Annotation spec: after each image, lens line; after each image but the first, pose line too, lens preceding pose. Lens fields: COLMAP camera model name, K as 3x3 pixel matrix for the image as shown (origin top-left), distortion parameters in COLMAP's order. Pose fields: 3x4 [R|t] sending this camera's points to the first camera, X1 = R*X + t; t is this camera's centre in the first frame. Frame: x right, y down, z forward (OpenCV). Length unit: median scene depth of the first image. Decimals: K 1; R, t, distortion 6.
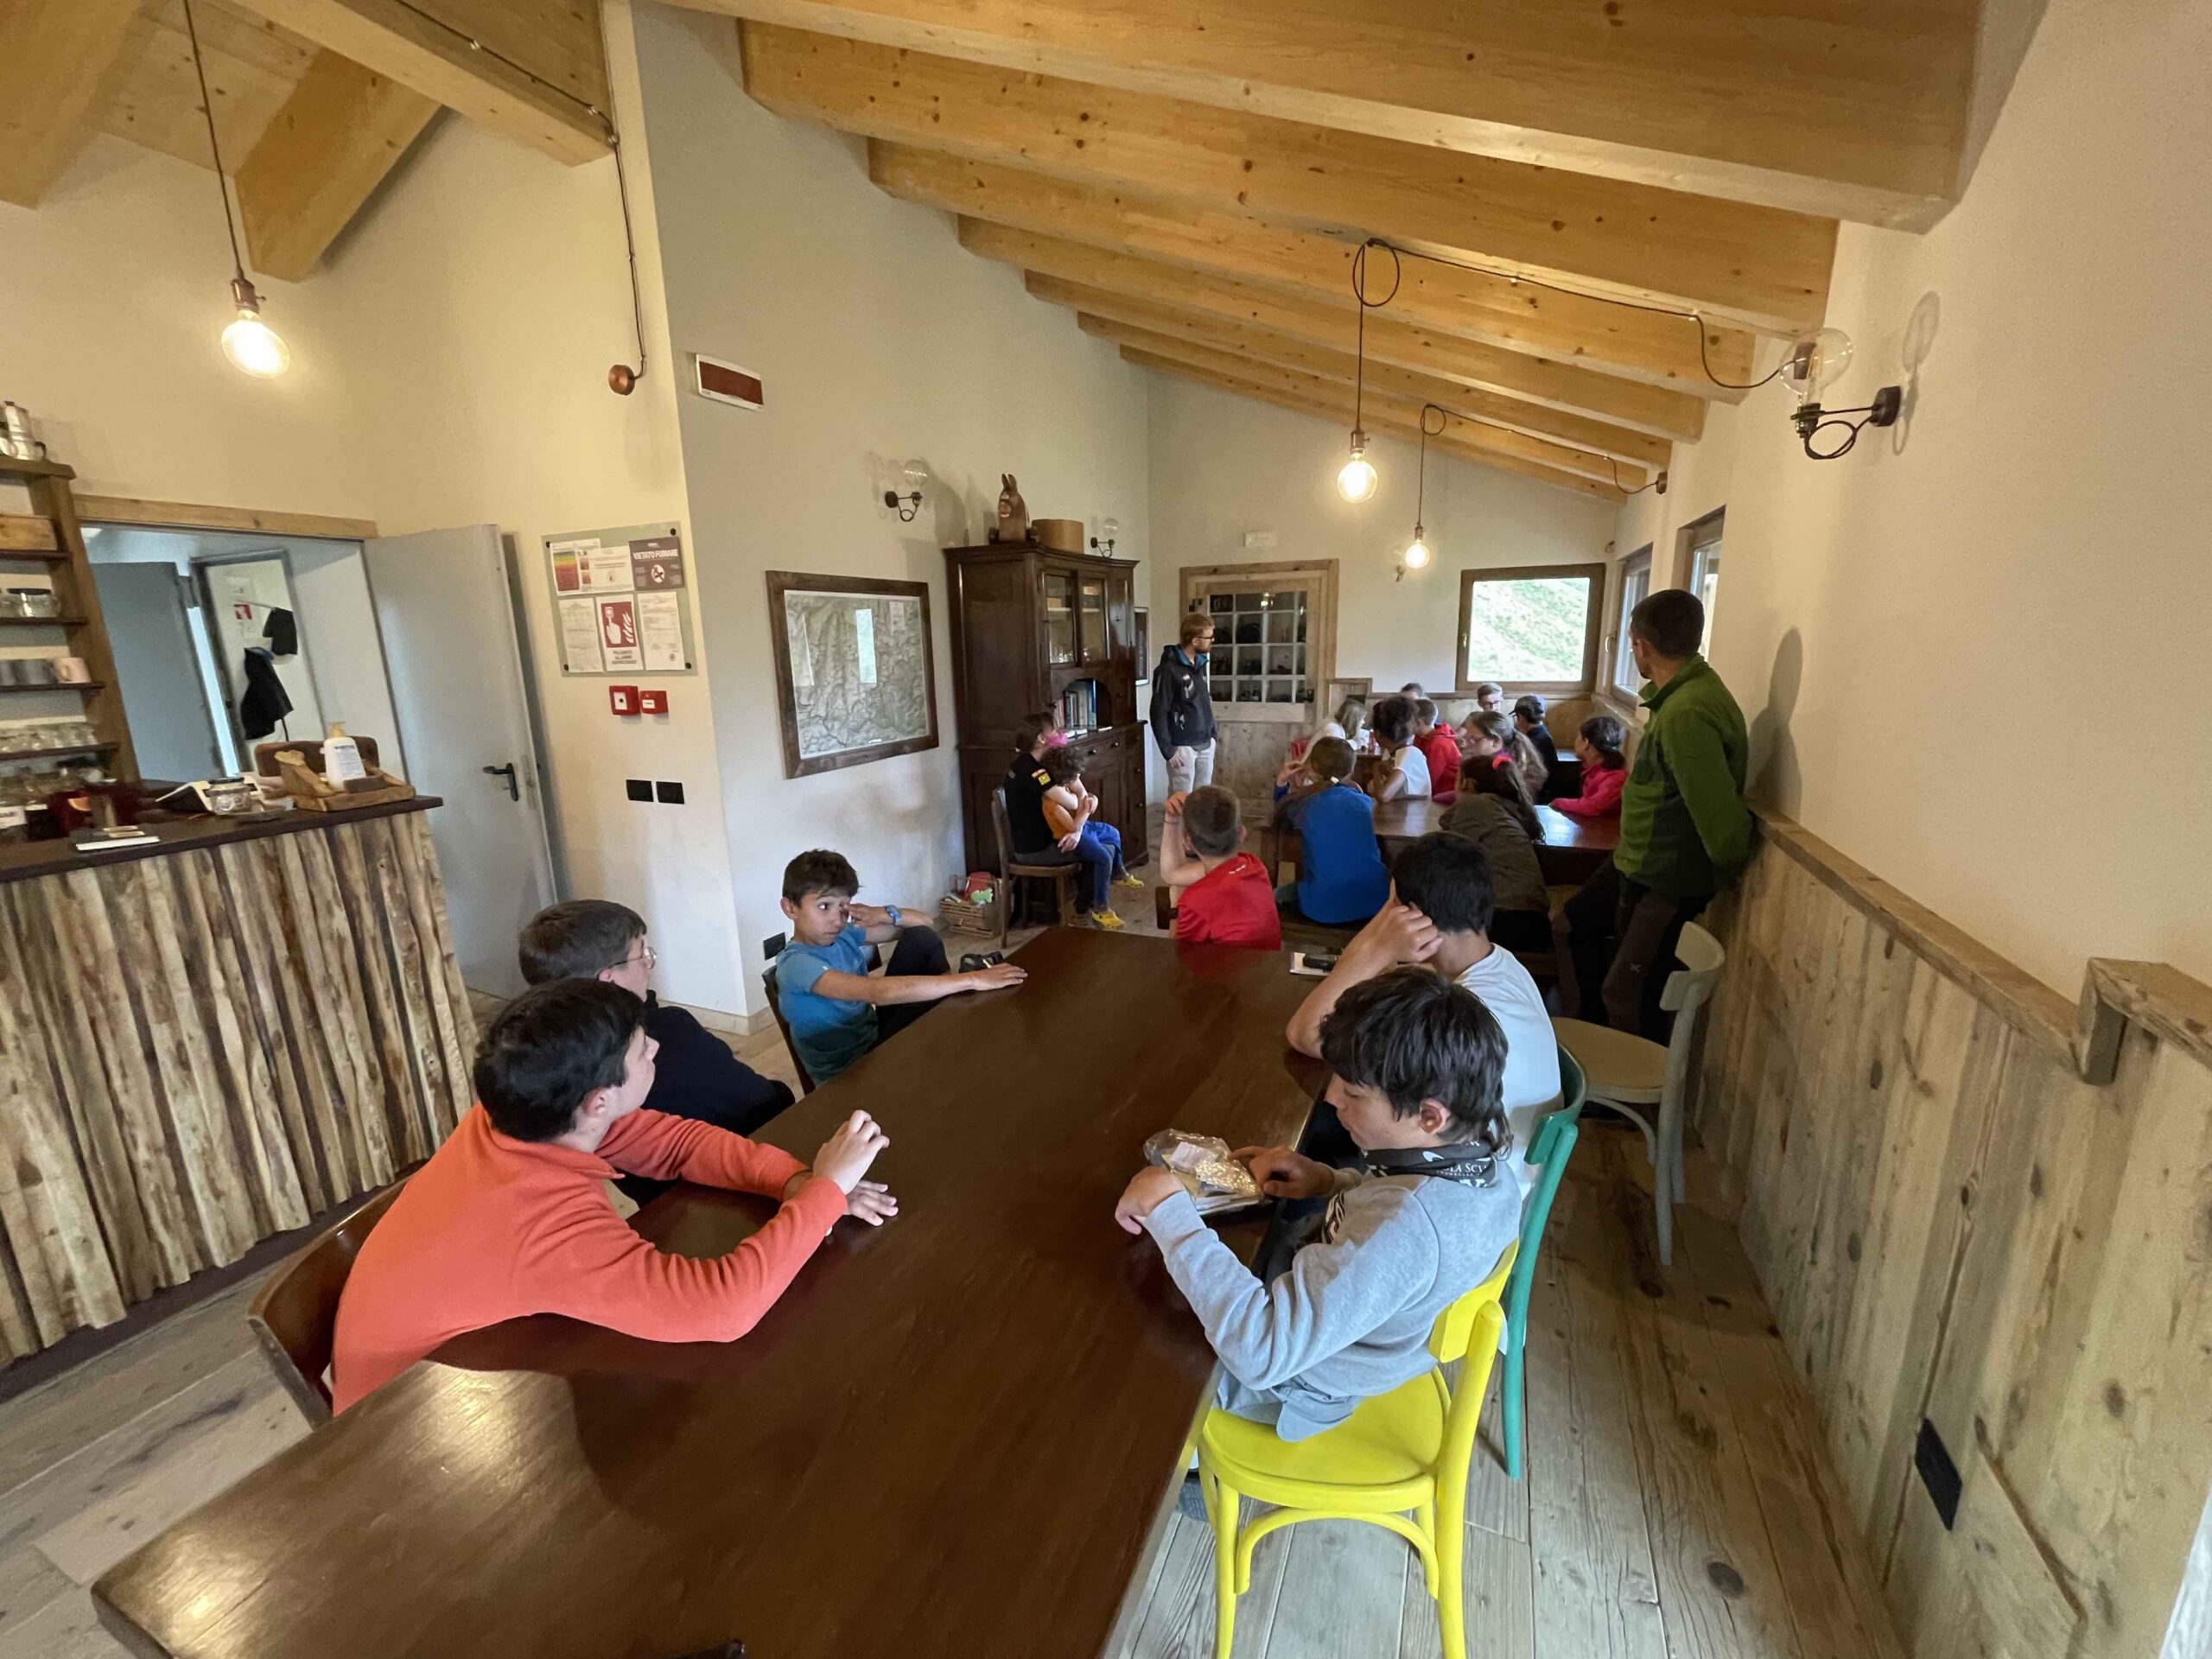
lens RADIAL K [[903.2, 0, 1106.0], [0, 903.2, 829.5], [0, 0, 1]] dist [-0.001405, -0.000420]
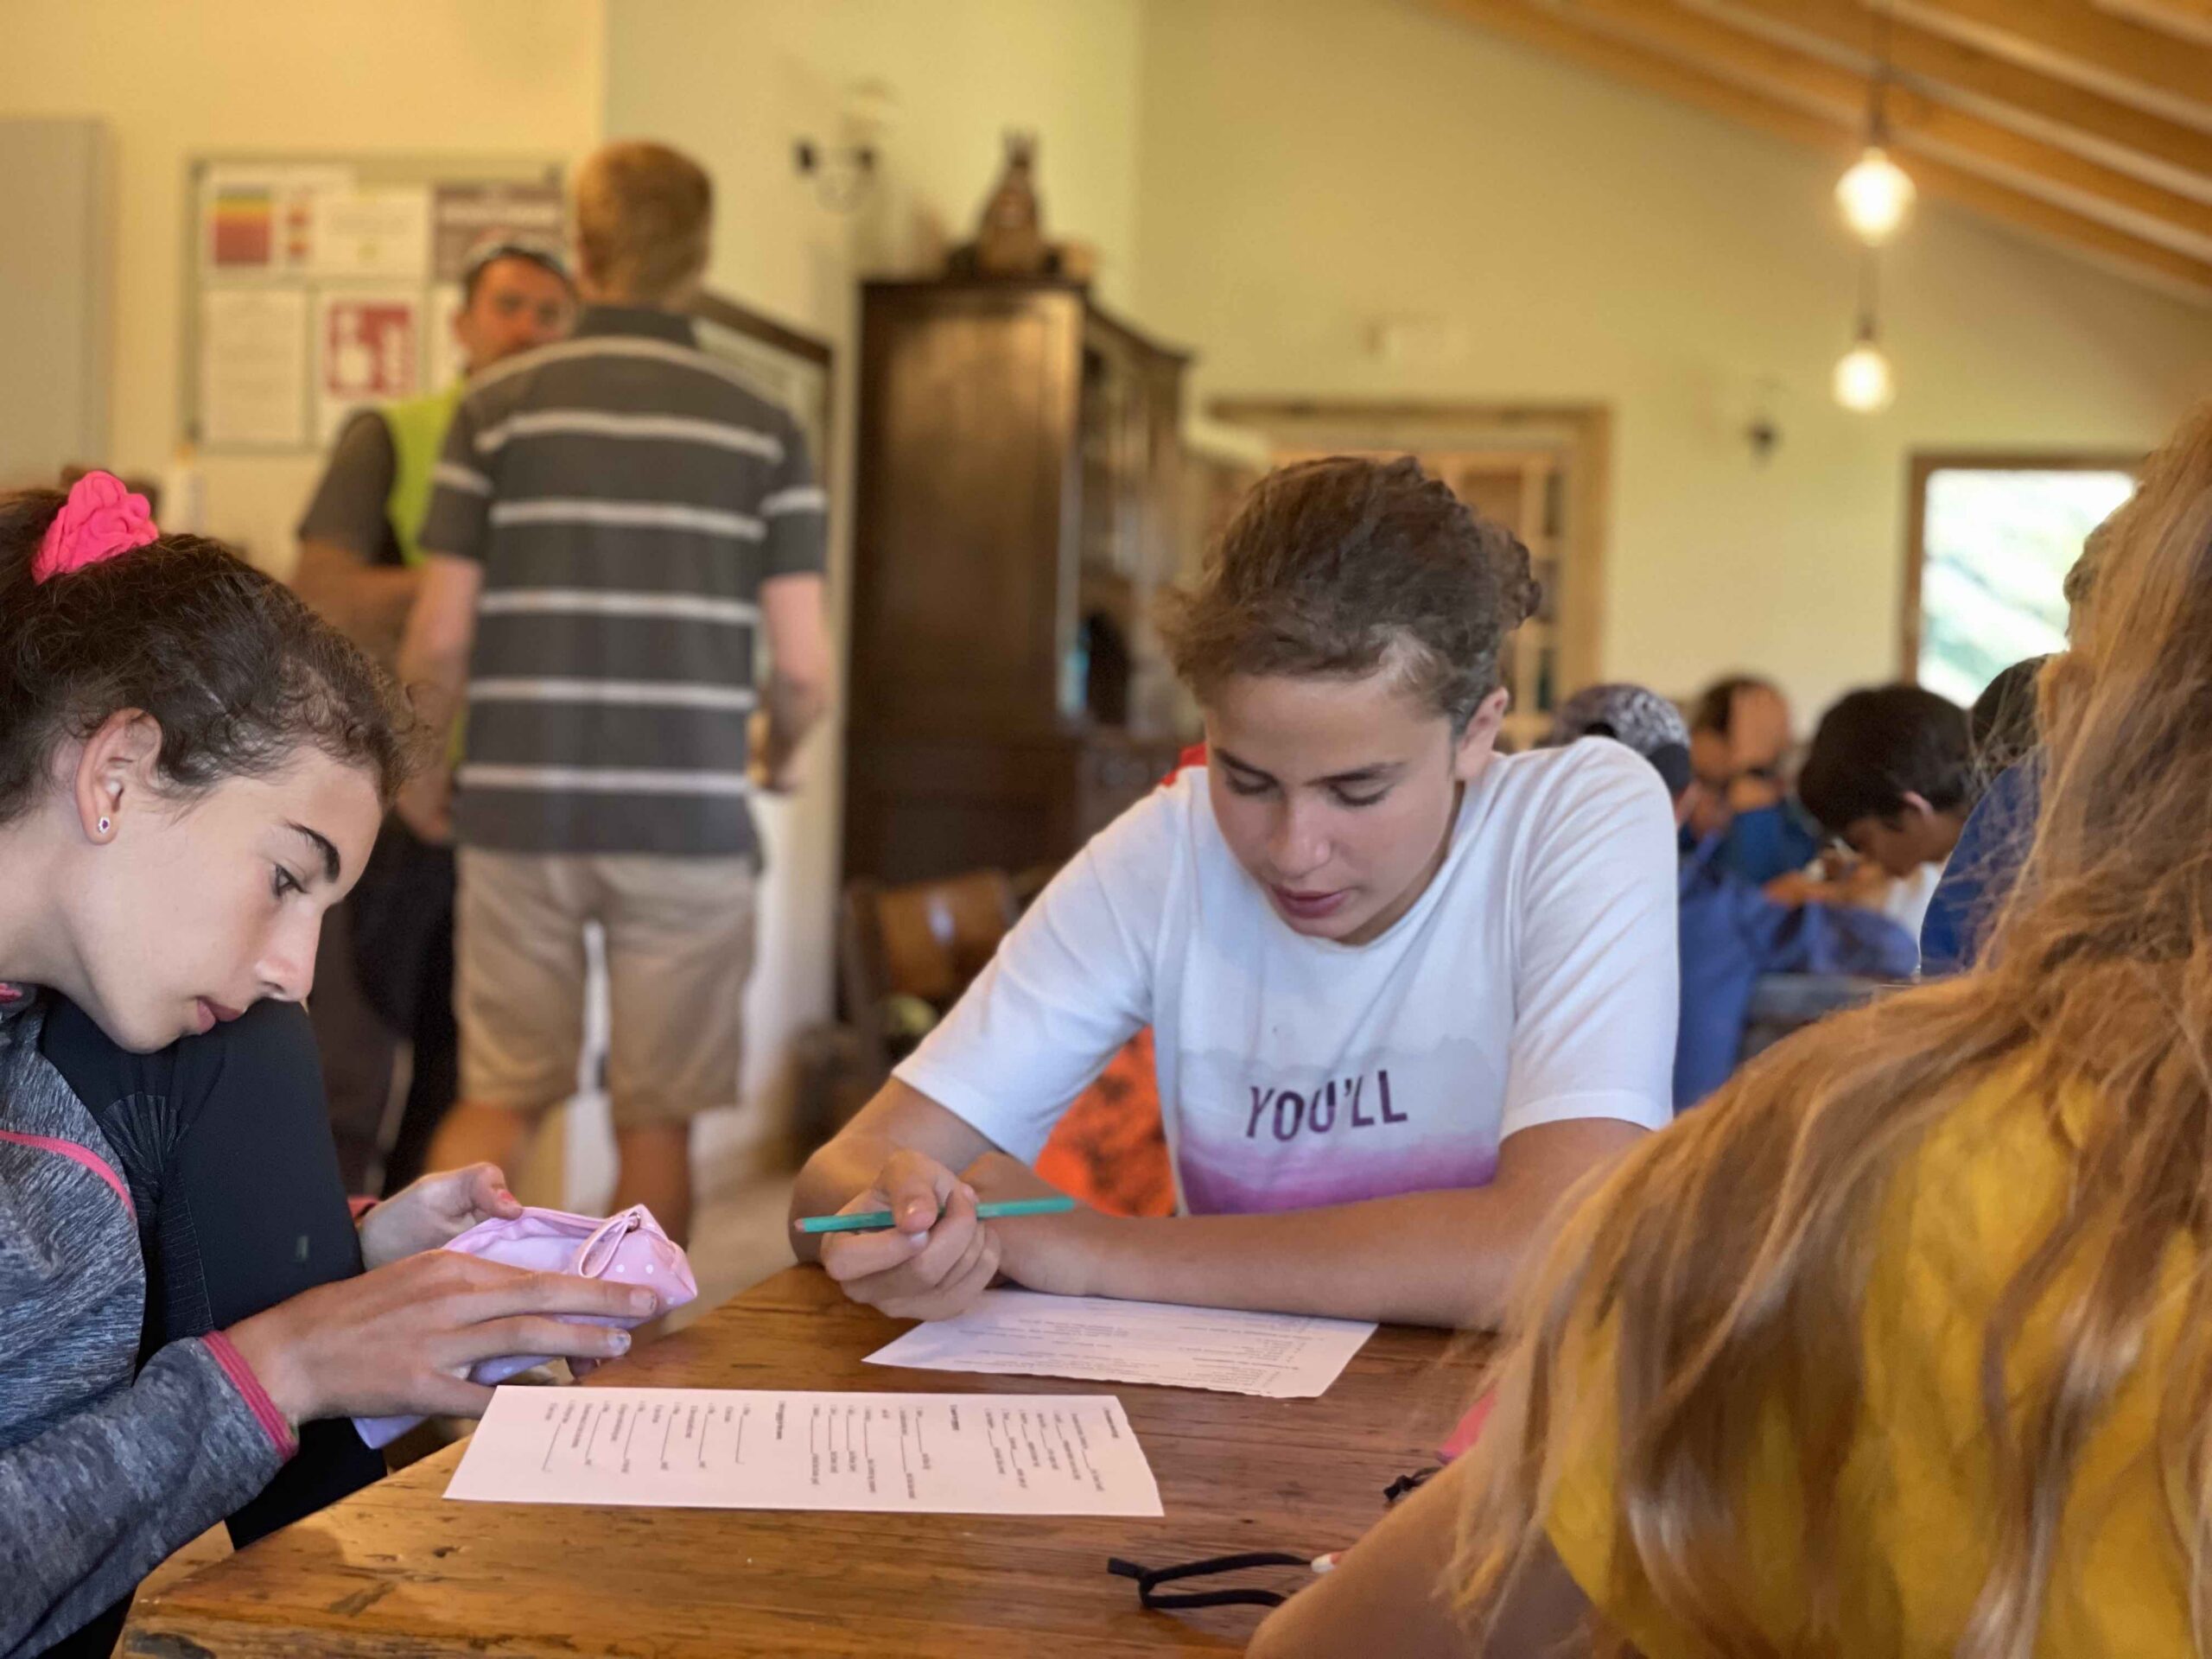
lens RADIAL K [[3267.4, 0, 1106.0], [0, 3267.4, 829.5], [0, 0, 1]] dist [0.247922, -0.973244]
pose [[0.977683, 0.060041, 0.201324, -0.465229], [-0.023179, 0.983270, -0.180674, 0.304389], [-0.208804, 0.171976, 0.962718, -0.660547]]
